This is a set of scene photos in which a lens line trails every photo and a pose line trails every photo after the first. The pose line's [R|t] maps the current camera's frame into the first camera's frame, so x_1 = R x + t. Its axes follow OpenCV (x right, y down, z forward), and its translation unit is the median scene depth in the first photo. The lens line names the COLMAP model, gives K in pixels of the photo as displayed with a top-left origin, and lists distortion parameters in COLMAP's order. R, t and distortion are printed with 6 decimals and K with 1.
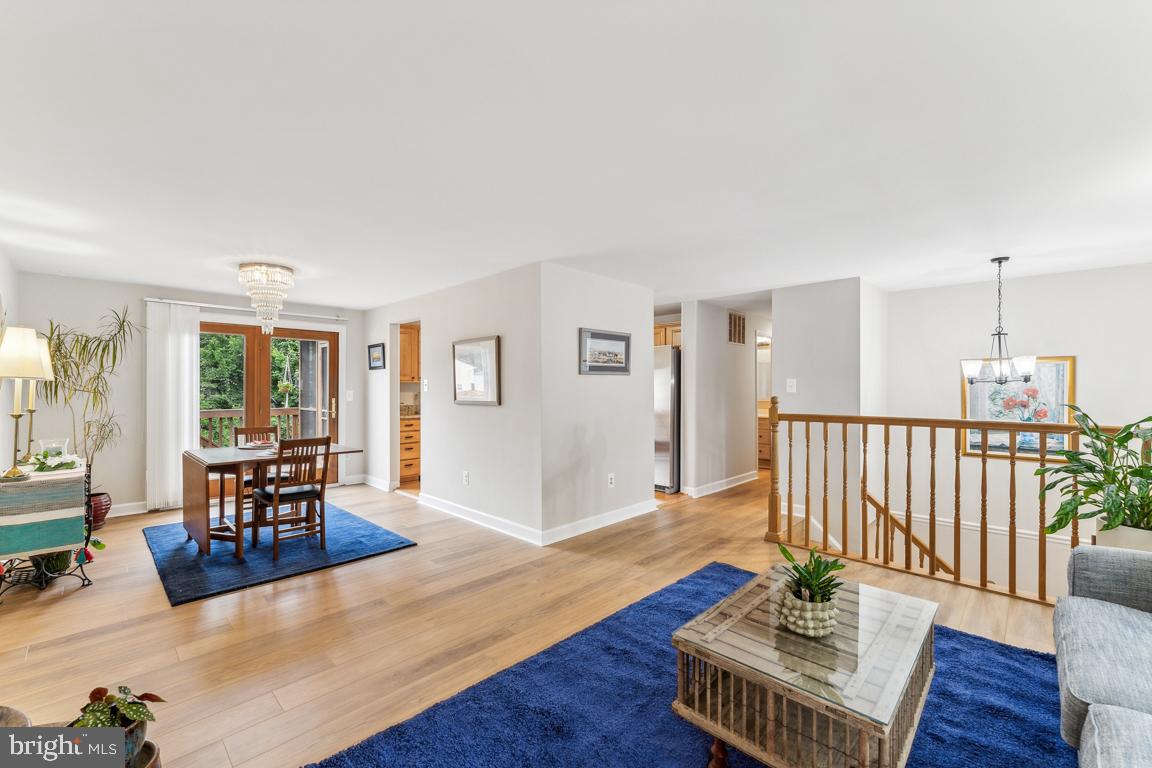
lens RADIAL K [[478.9, 0, 573.5], [0, 478.9, 385.9], [0, 0, 1]] dist [0.000433, -0.000389]
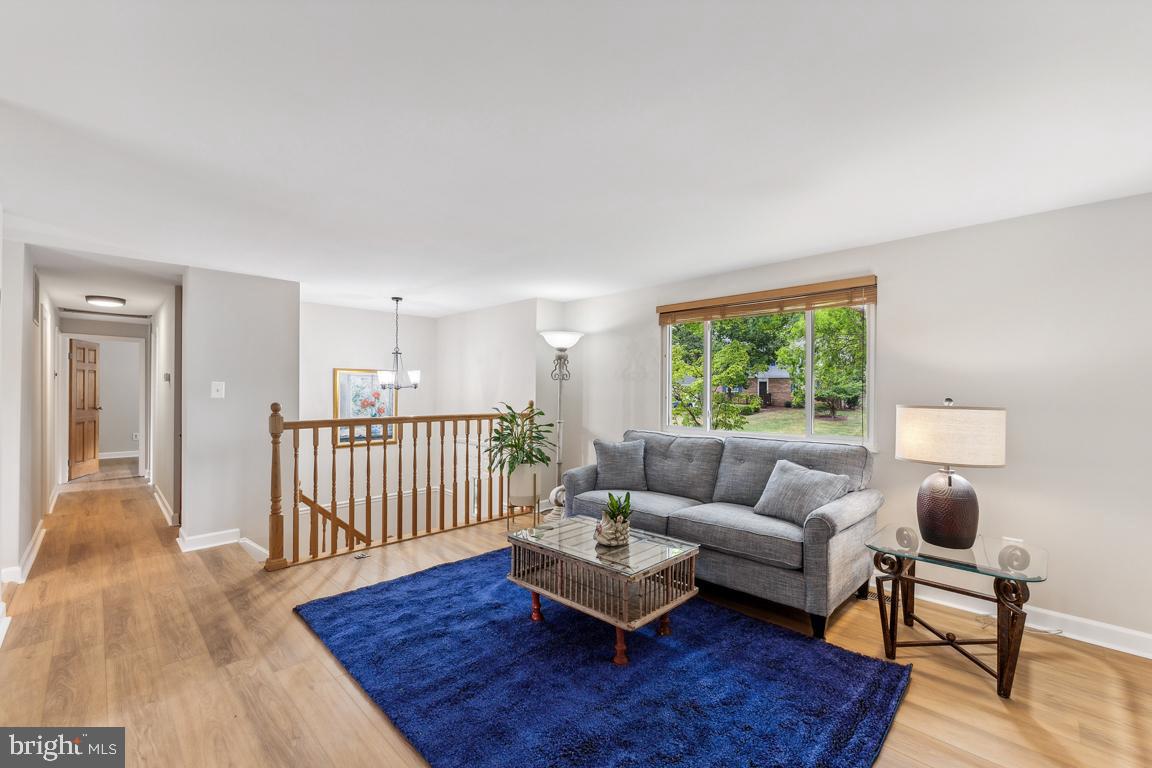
lens RADIAL K [[478.9, 0, 573.7], [0, 478.9, 390.5], [0, 0, 1]] dist [0.000433, -0.000389]
pose [[0.007896, 0.000689, 0.999969, -0.424324], [-0.001335, 0.999999, -0.000678, -0.000314], [-0.999968, -0.001330, 0.007897, 0.426132]]
